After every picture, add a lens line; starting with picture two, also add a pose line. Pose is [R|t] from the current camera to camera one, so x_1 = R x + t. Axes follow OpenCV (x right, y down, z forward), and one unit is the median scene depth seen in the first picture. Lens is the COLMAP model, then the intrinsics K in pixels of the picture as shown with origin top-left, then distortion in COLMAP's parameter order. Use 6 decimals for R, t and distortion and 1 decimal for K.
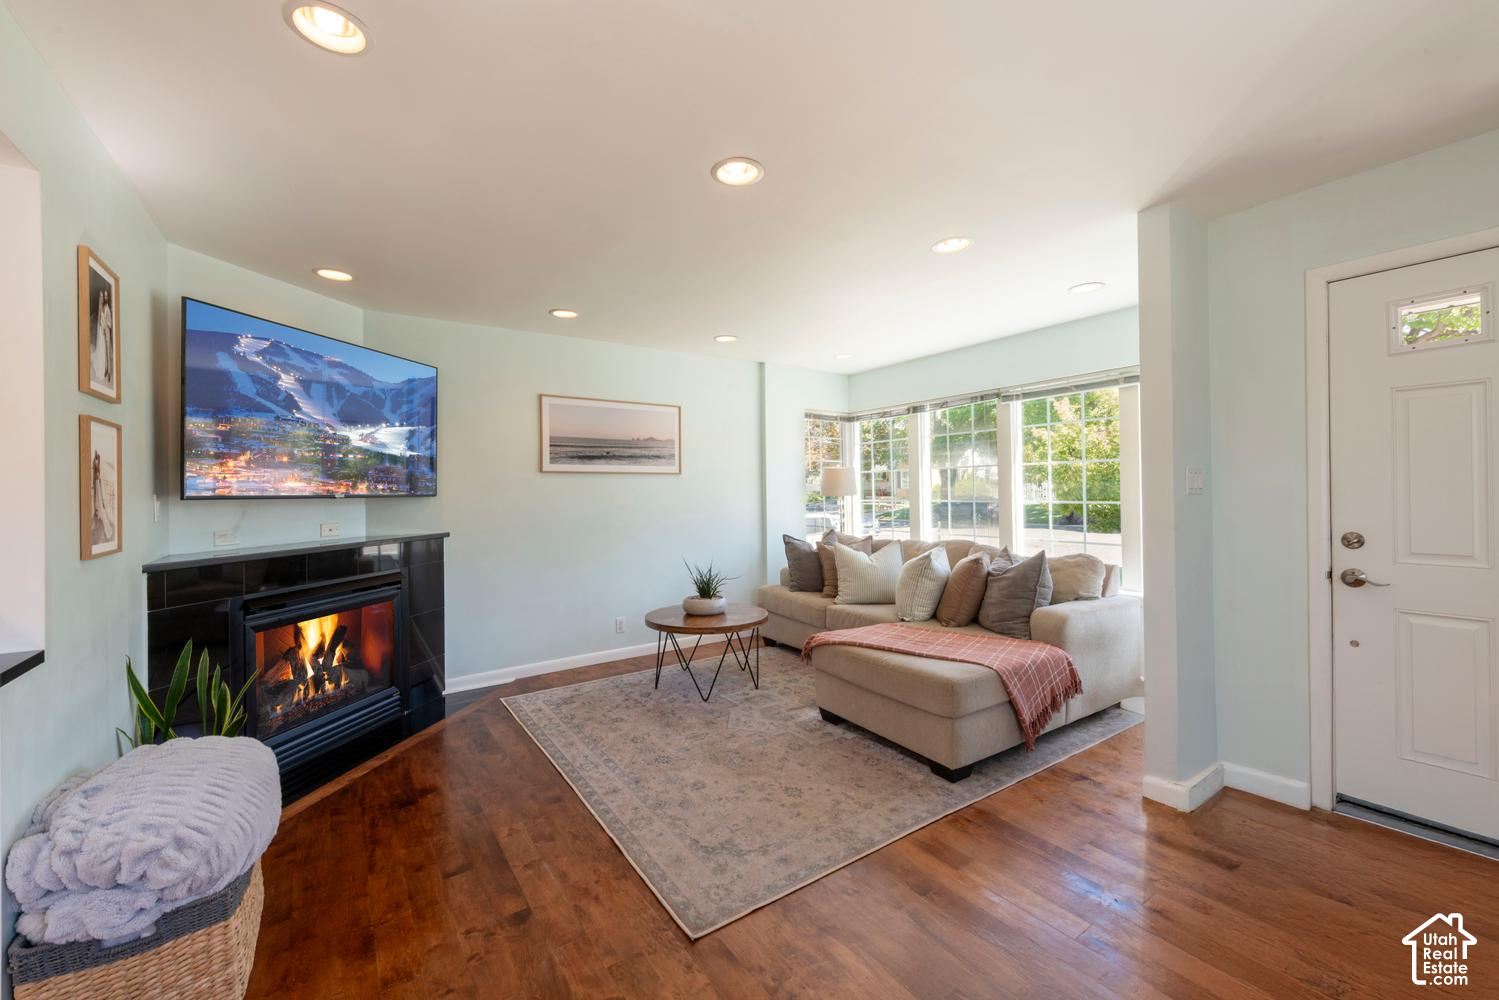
lens RADIAL K [[602.6, 0, 747.4], [0, 602.6, 490.8], [0, 0, 1]] dist [0.001684, -0.000162]
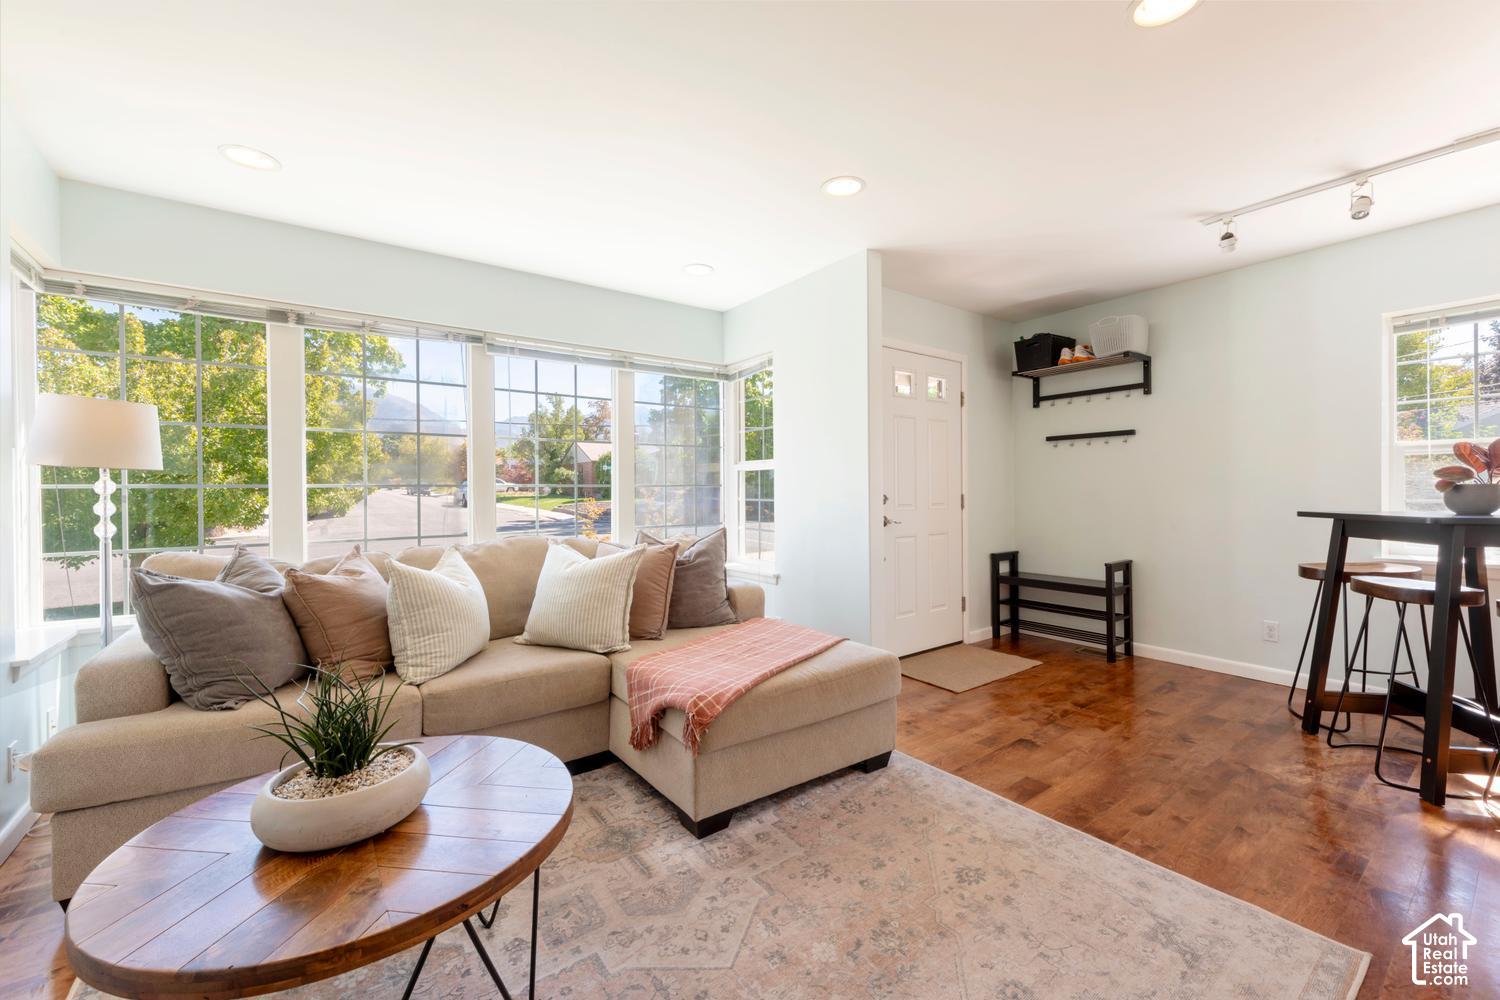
lens RADIAL K [[603.0, 0, 750.2], [0, 603.0, 495.3], [0, 0, 1]] dist [0.001684, -0.000162]
pose [[-0.039455, 0.000287, 0.999221, -0.581902], [0.009422, 0.999956, 0.000085, 0.057430], [-0.999177, 0.009418, -0.039456, 1.220334]]
